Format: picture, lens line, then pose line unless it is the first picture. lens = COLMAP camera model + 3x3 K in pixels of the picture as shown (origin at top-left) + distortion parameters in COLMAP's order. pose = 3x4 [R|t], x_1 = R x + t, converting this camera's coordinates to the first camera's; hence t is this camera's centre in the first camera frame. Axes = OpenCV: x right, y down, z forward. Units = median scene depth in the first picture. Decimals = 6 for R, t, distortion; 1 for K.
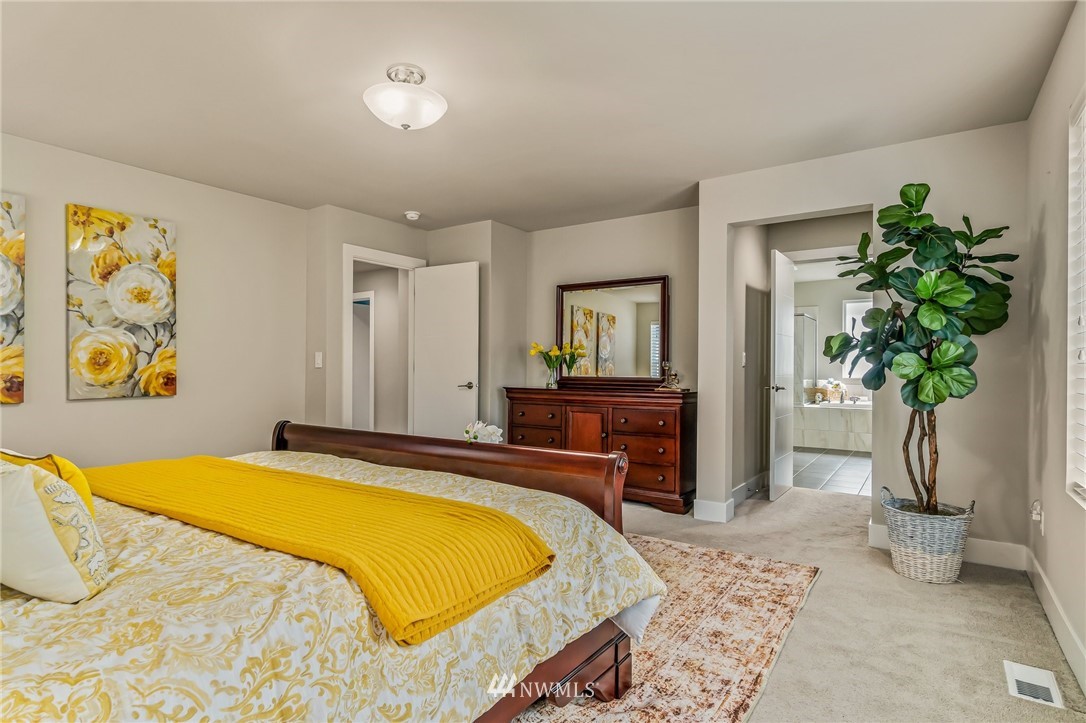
lens RADIAL K [[572.7, 0, 537.9], [0, 572.7, 363.2], [0, 0, 1]] dist [0.001857, -0.000617]
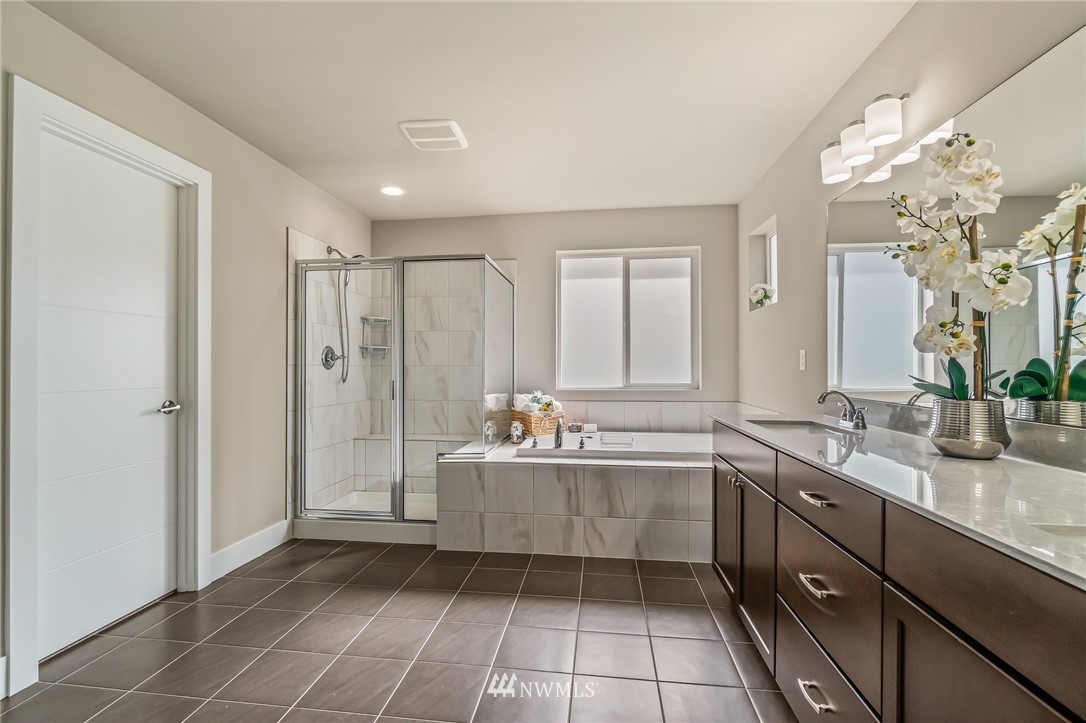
lens RADIAL K [[508.4, 0, 540.2], [0, 508.4, 365.2], [0, 0, 1]] dist [-0.002105, 0.000367]
pose [[0.889920, 0.001999, 0.456112, 0.307697], [0.003300, 0.999936, -0.010821, 0.007992], [-0.456105, 0.011135, 0.889856, 0.596922]]
